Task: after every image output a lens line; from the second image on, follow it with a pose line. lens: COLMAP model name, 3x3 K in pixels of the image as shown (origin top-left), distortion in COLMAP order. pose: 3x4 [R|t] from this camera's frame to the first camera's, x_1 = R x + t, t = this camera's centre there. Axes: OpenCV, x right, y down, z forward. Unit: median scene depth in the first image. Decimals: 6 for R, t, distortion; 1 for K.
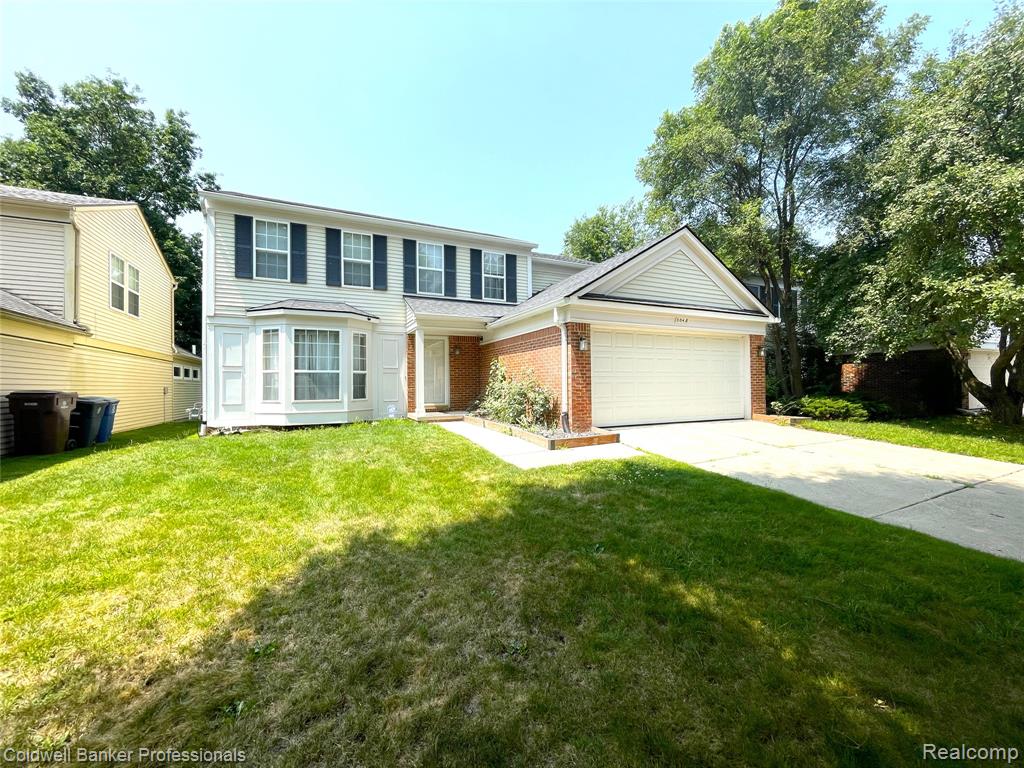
lens RADIAL K [[407.2, 0, 512.0], [0, 407.2, 384.0], [0, 0, 1]] dist [0.000867, -0.000028]
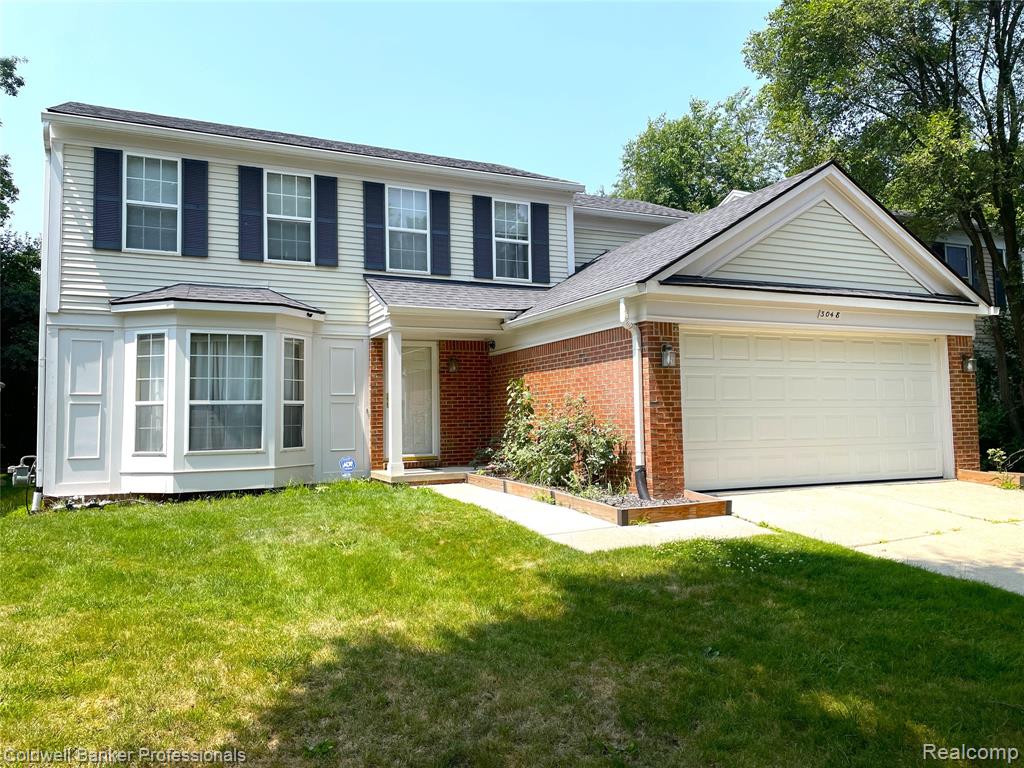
lens RADIAL K [[762.2, 0, 512.0], [0, 762.2, 384.0], [0, 0, 1]] dist [0.108051, -0.156614]
pose [[0.999944, -0.007427, -0.007509, -0.047608], [0.007077, 0.998929, -0.045718, -0.003148], [0.007840, 0.045663, 0.998926, -0.145910]]
